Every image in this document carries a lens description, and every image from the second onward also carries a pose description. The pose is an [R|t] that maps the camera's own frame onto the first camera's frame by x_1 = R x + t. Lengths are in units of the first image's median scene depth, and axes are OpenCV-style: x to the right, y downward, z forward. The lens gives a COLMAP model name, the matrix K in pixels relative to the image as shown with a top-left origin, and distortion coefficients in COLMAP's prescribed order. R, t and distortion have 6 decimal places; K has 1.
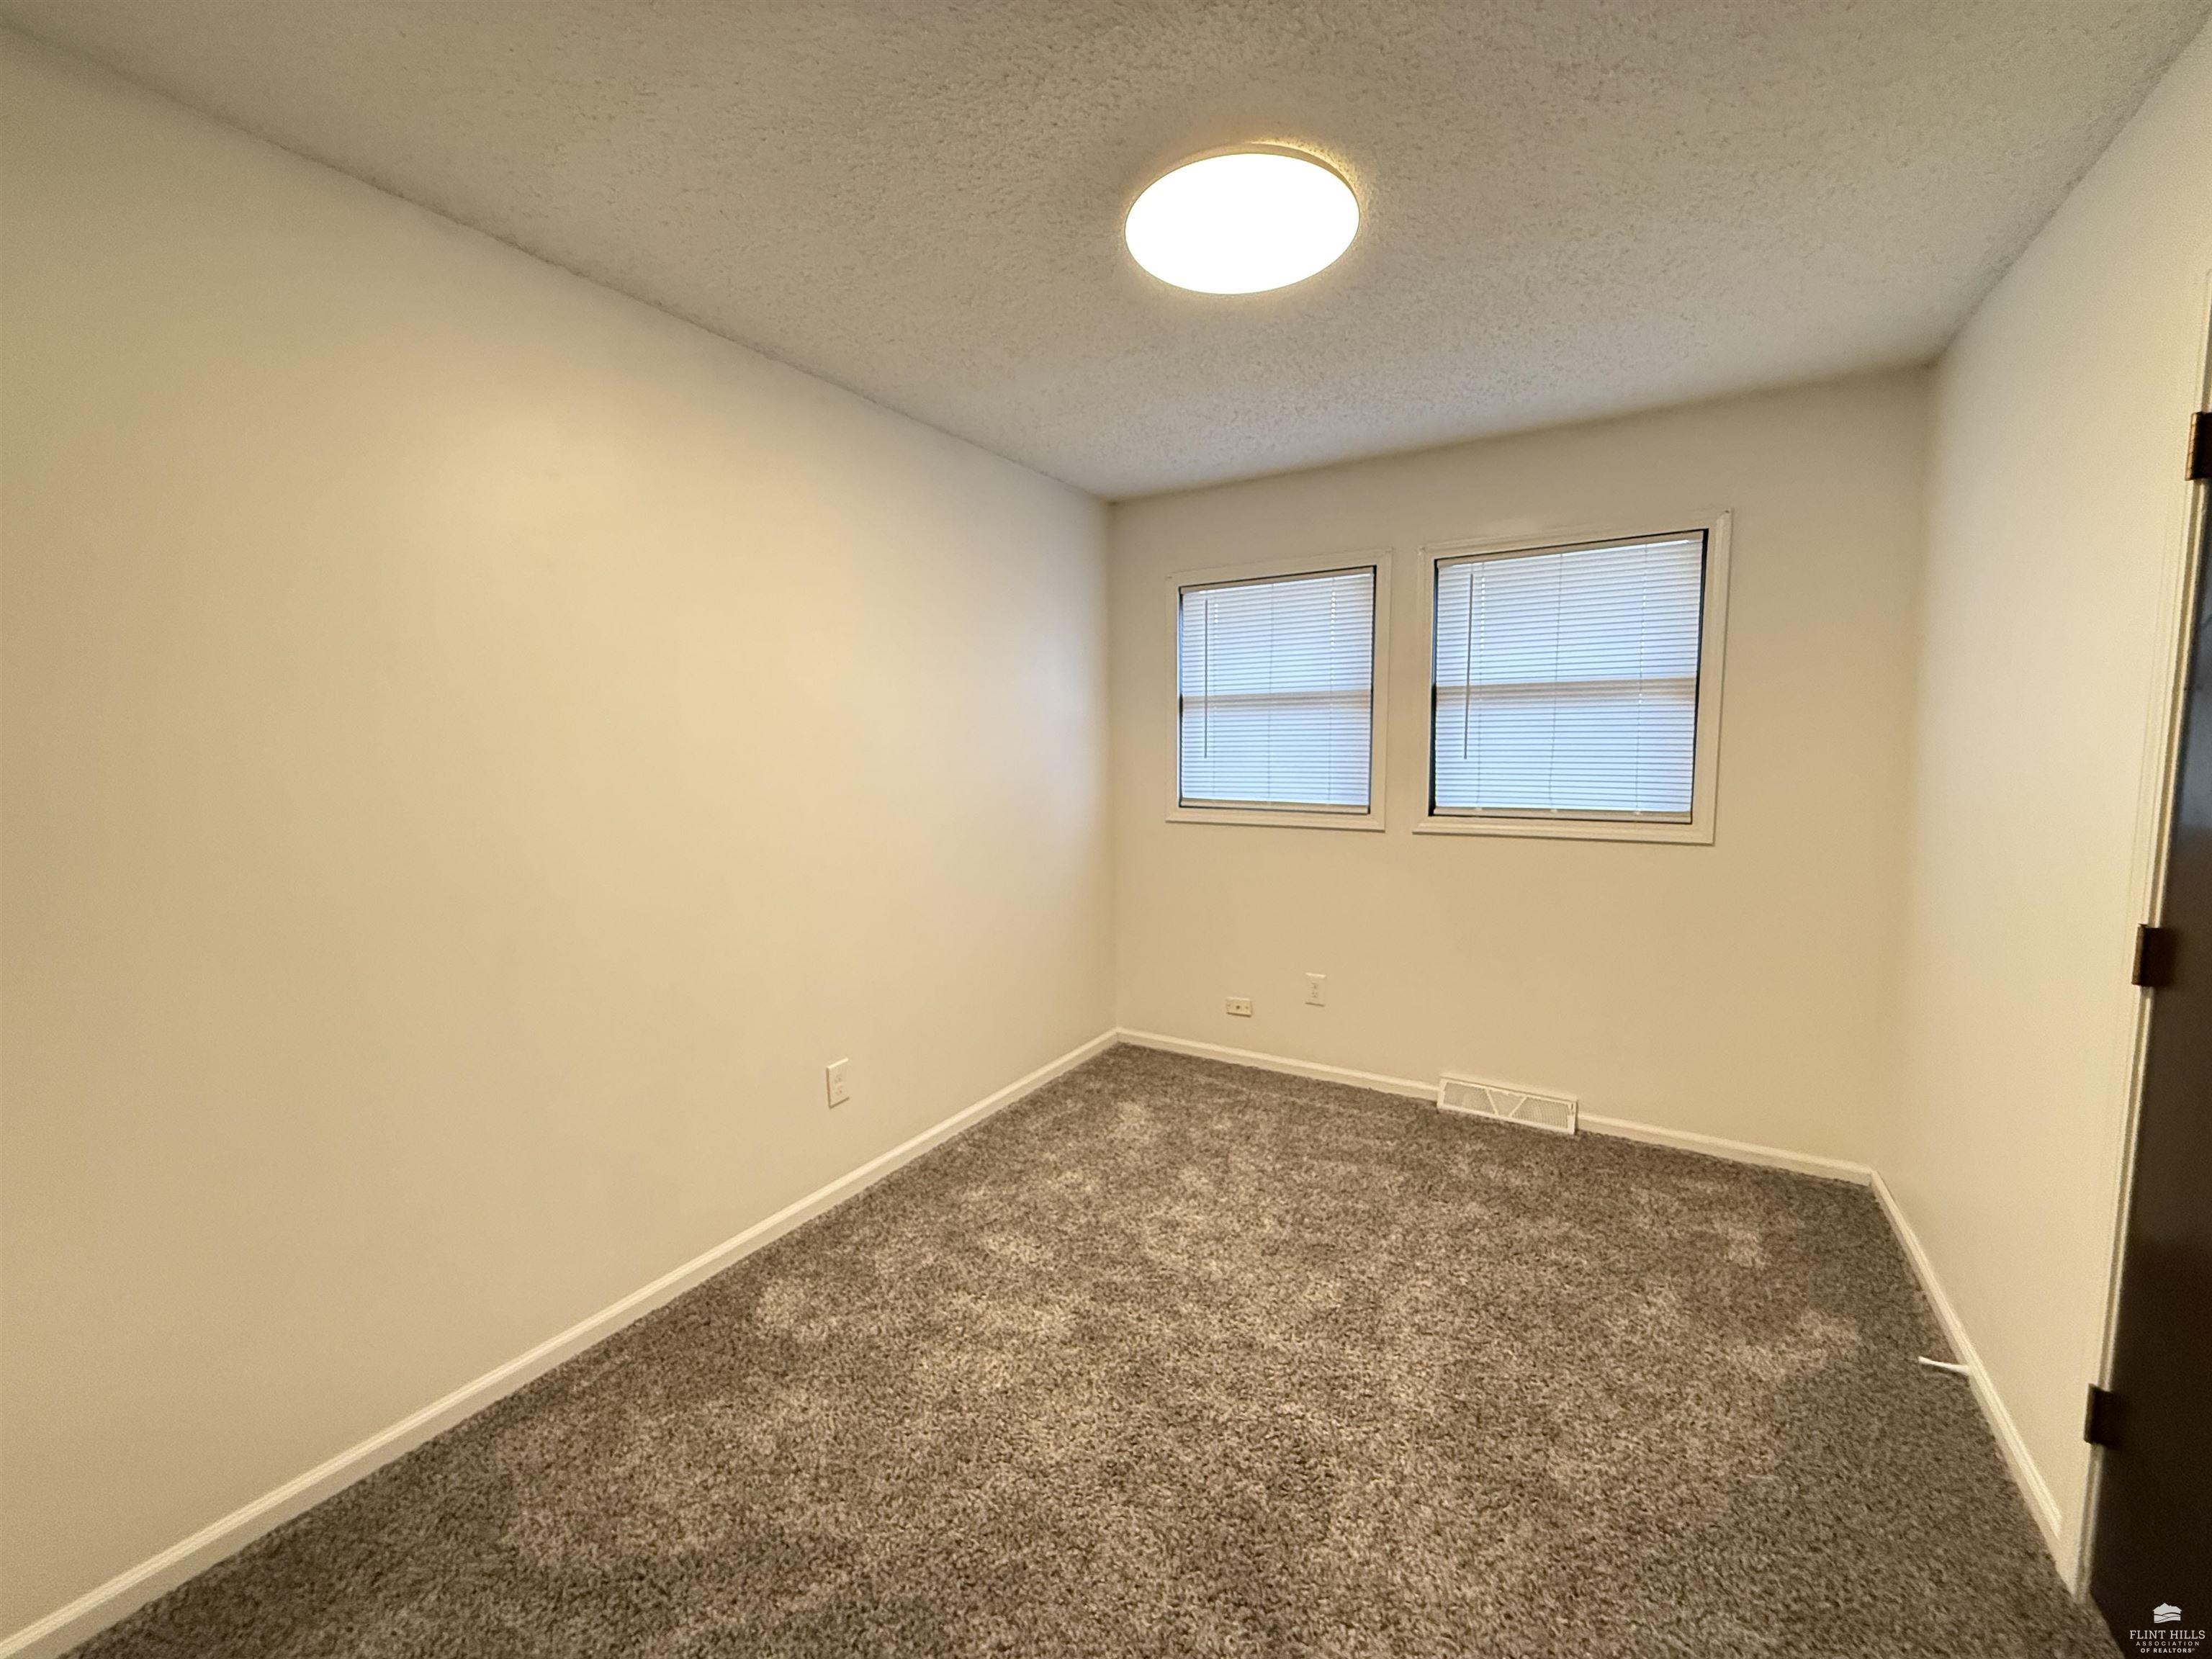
lens RADIAL K [[885.1, 0, 1103.8], [0, 885.1, 826.1], [0, 0, 1]] dist [-0.000217, -0.000086]
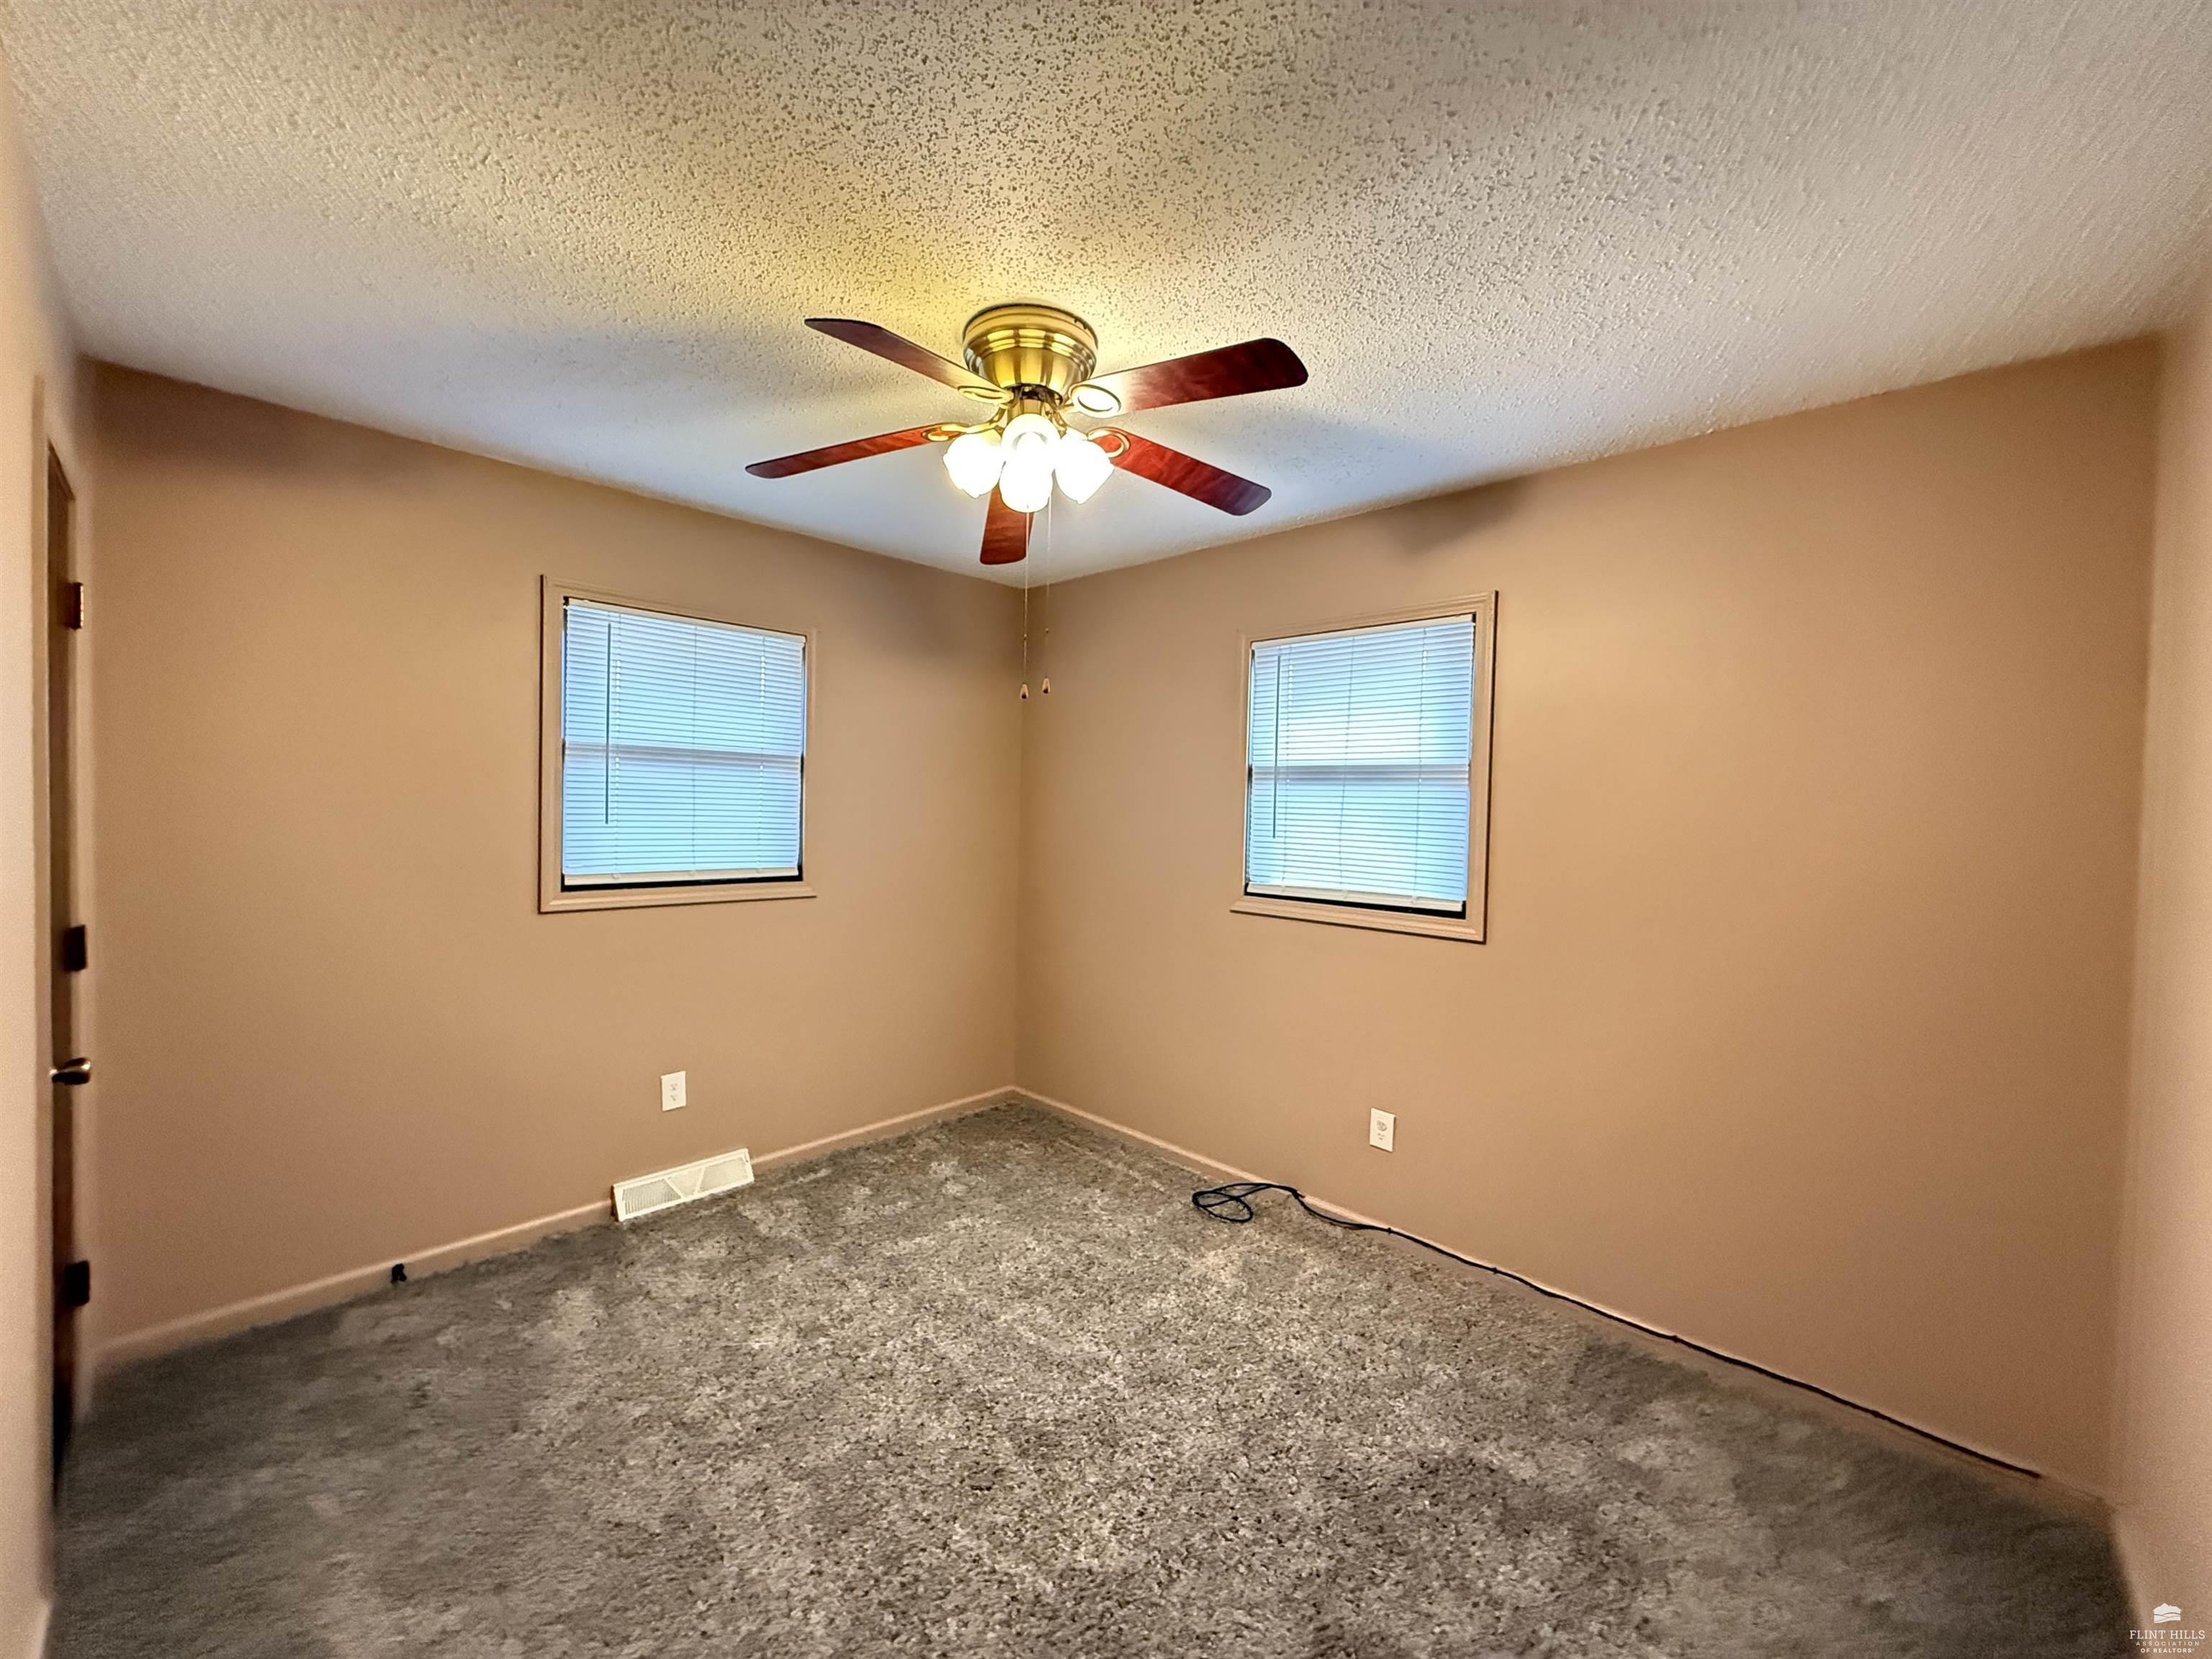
lens RADIAL K [[885.1, 0, 1103.8], [0, 885.1, 826.1], [0, 0, 1]] dist [-0.000217, -0.000086]
pose [[0.977980, 0.042951, -0.204231, 0.410467], [-0.057465, 0.996185, -0.065672, -0.014798], [0.200631, 0.075962, 0.976718, -0.003431]]
